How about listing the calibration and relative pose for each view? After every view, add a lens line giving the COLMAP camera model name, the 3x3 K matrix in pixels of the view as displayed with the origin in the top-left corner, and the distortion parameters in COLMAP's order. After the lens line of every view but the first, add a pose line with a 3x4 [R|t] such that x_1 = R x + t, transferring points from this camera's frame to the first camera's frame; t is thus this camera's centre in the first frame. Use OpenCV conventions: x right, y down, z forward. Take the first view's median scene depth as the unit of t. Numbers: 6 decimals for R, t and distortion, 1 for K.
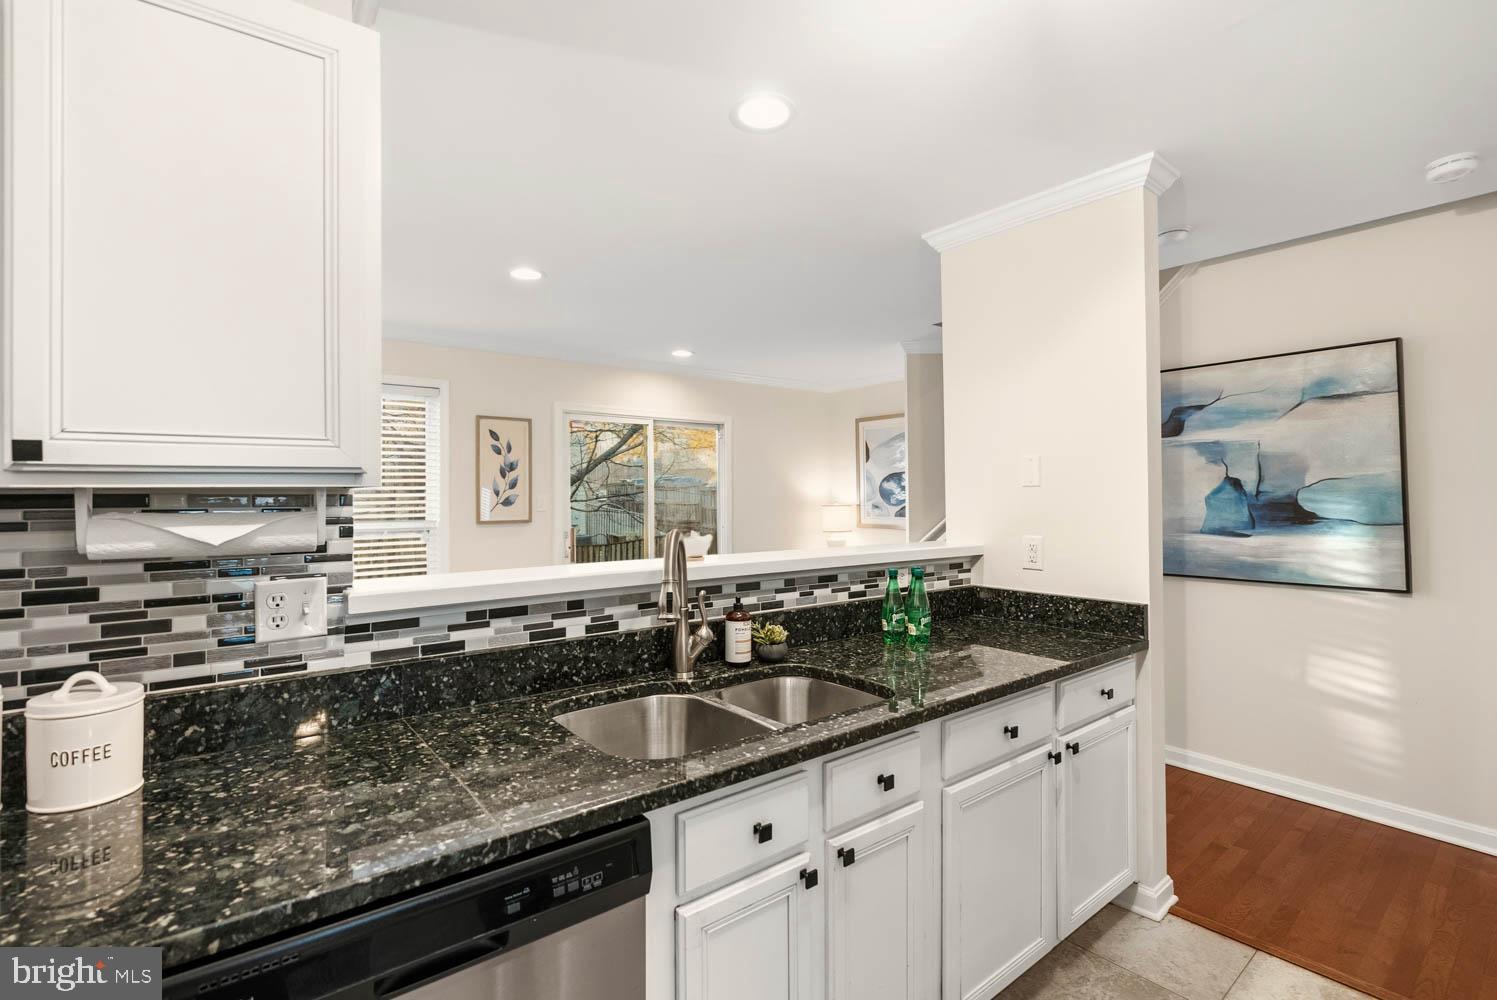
lens RADIAL K [[674.9, 0, 745.5], [0, 674.9, 496.5], [0, 0, 1]] dist [-0.004853, 0.002495]
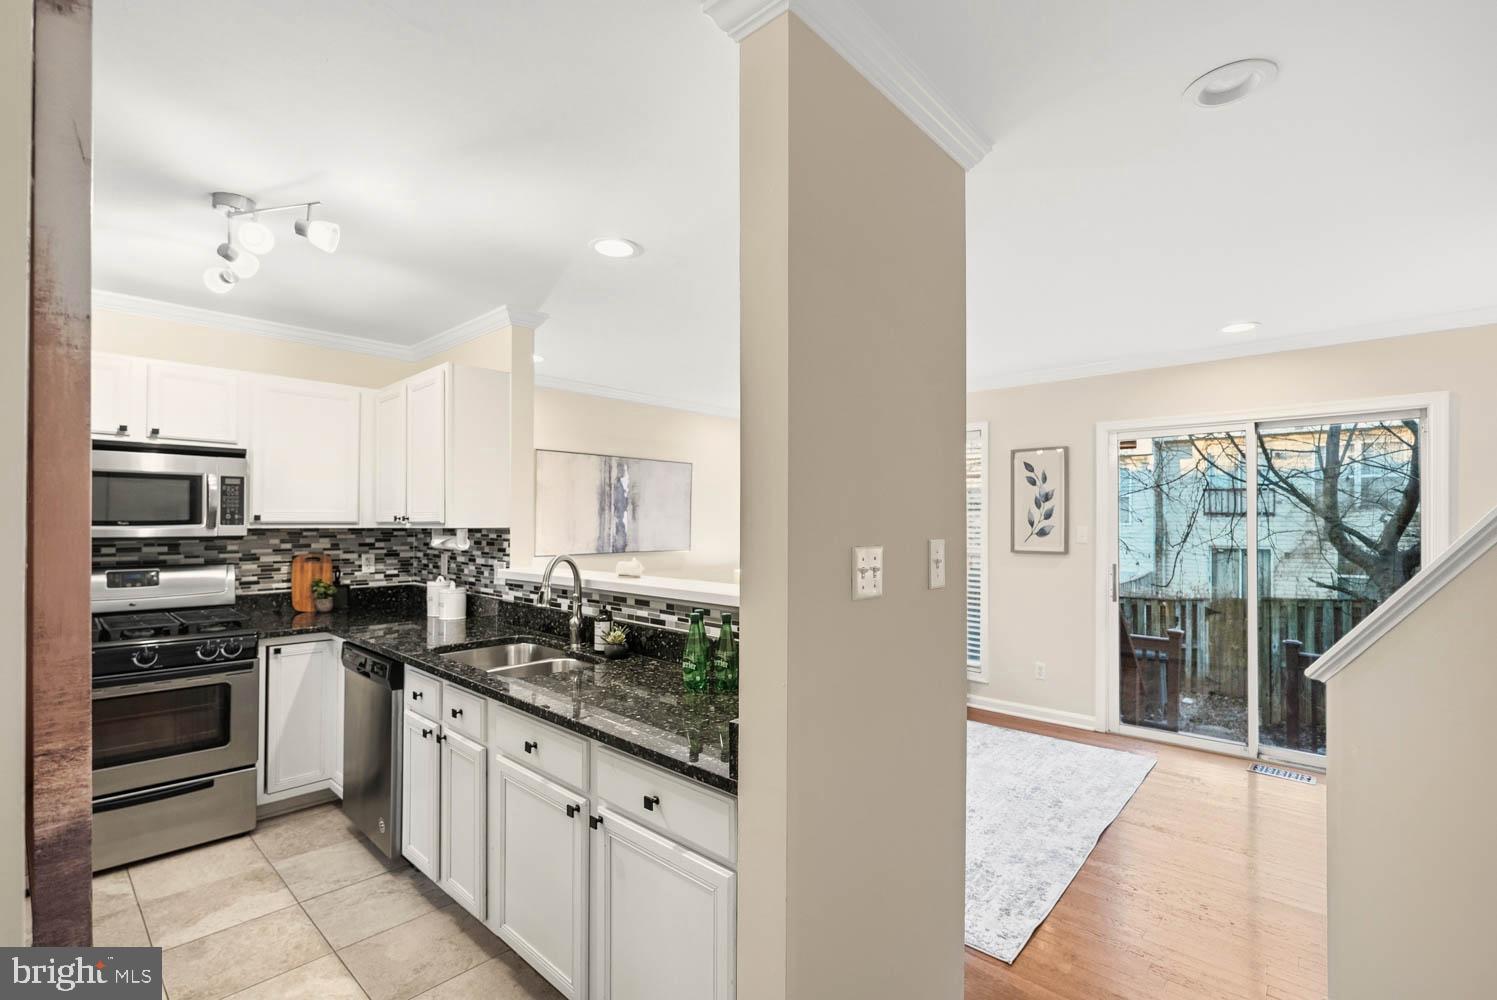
lens RADIAL K [[674.9, 0, 739.9], [0, 674.9, 519.7], [0, 0, 1]] dist [-0.004853, 0.002495]
pose [[0.142991, 0.002211, -0.989722, 1.441826], [-0.001057, 0.999997, 0.002081, -0.033126], [0.989723, 0.000748, 0.142993, 1.089775]]
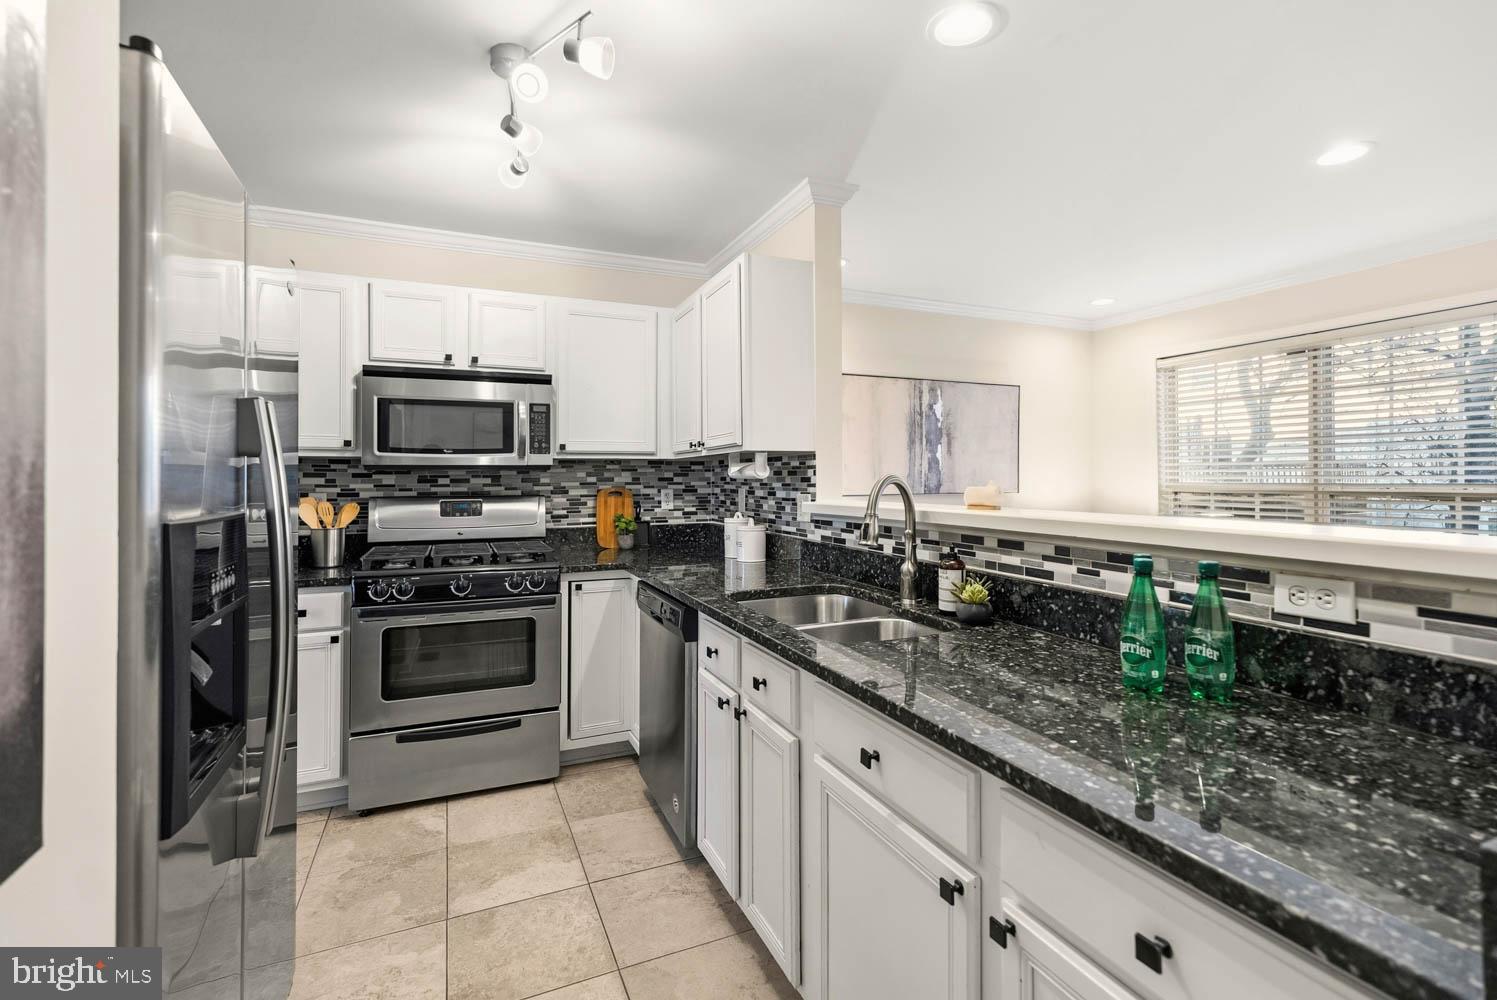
lens RADIAL K [[674.9, 0, 750.0], [0, 674.9, 470.8], [0, 0, 1]] dist [-0.004853, 0.002495]
pose [[-0.255139, -0.004511, -0.966894, 1.029280], [0.009611, 0.999928, -0.007201, 0.044116], [0.966857, -0.011130, -0.255077, 0.976643]]
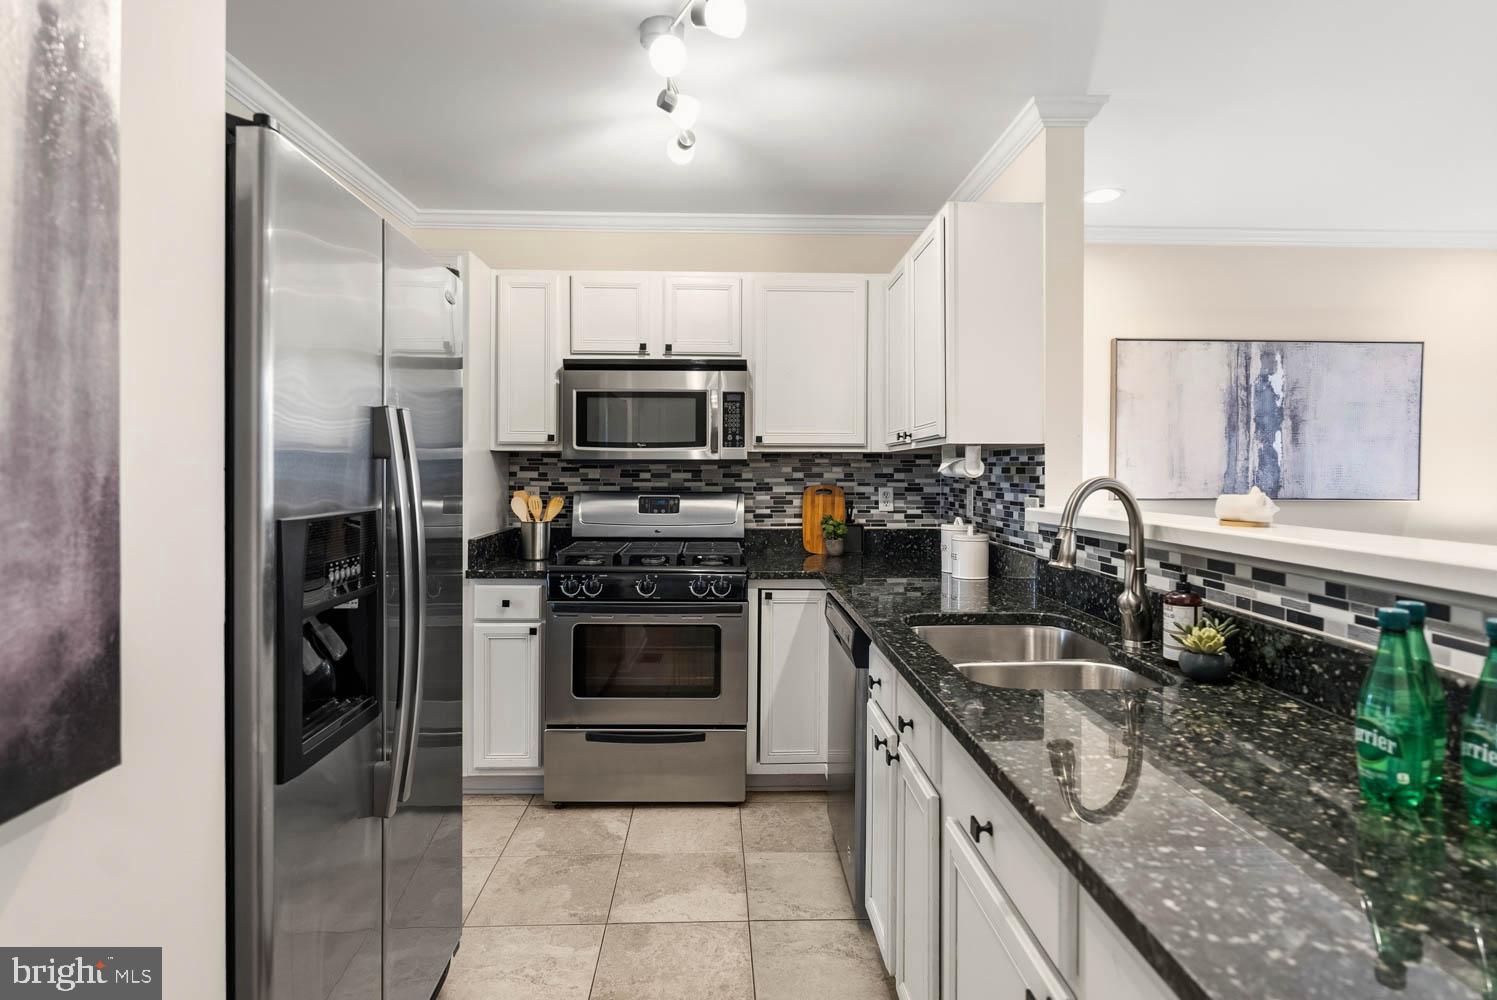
lens RADIAL K [[800.4, 0, 745.2], [0, 800.4, 472.0], [0, 0, 1]] dist [-0.004500, -0.000290]
pose [[-0.597728, 0.005133, -0.801683, 0.982647], [0.002826, 0.999987, 0.004295, 0.033300], [0.801694, 0.000302, -0.597734, 1.148961]]
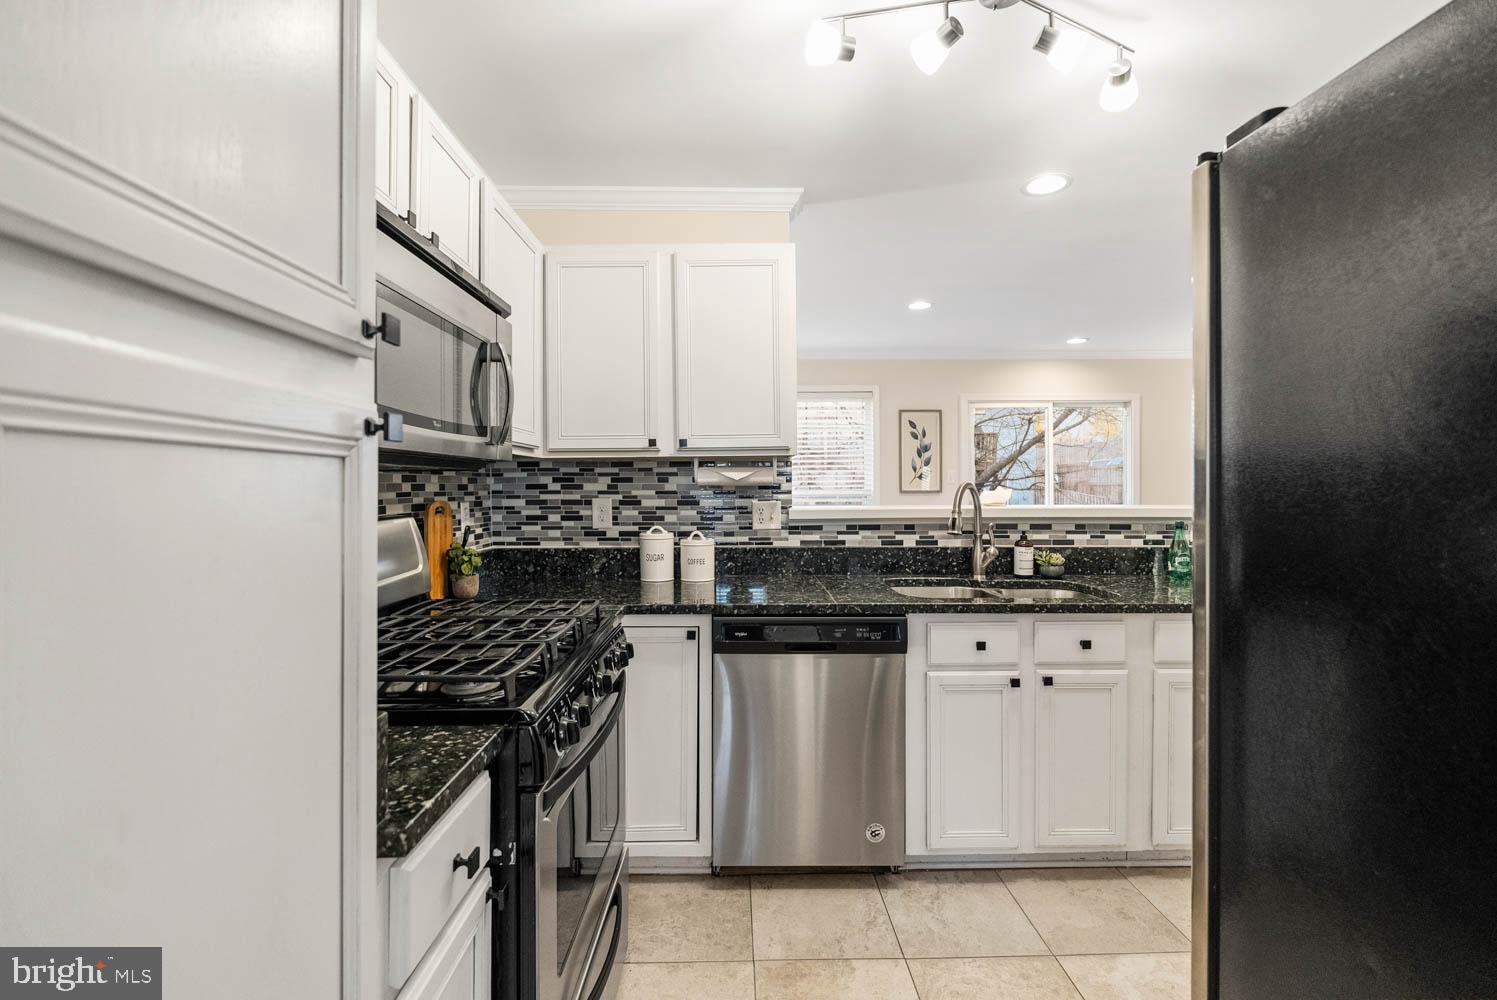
lens RADIAL K [[674.9, 0, 762.1], [0, 674.9, 482.6], [0, 0, 1]] dist [-0.004853, 0.002495]
pose [[0.803965, -0.000072, -0.594677, 0.400397], [0.001420, 0.999997, 0.001799, 0.043254], [0.594675, -0.002291, 0.803963, -0.494673]]
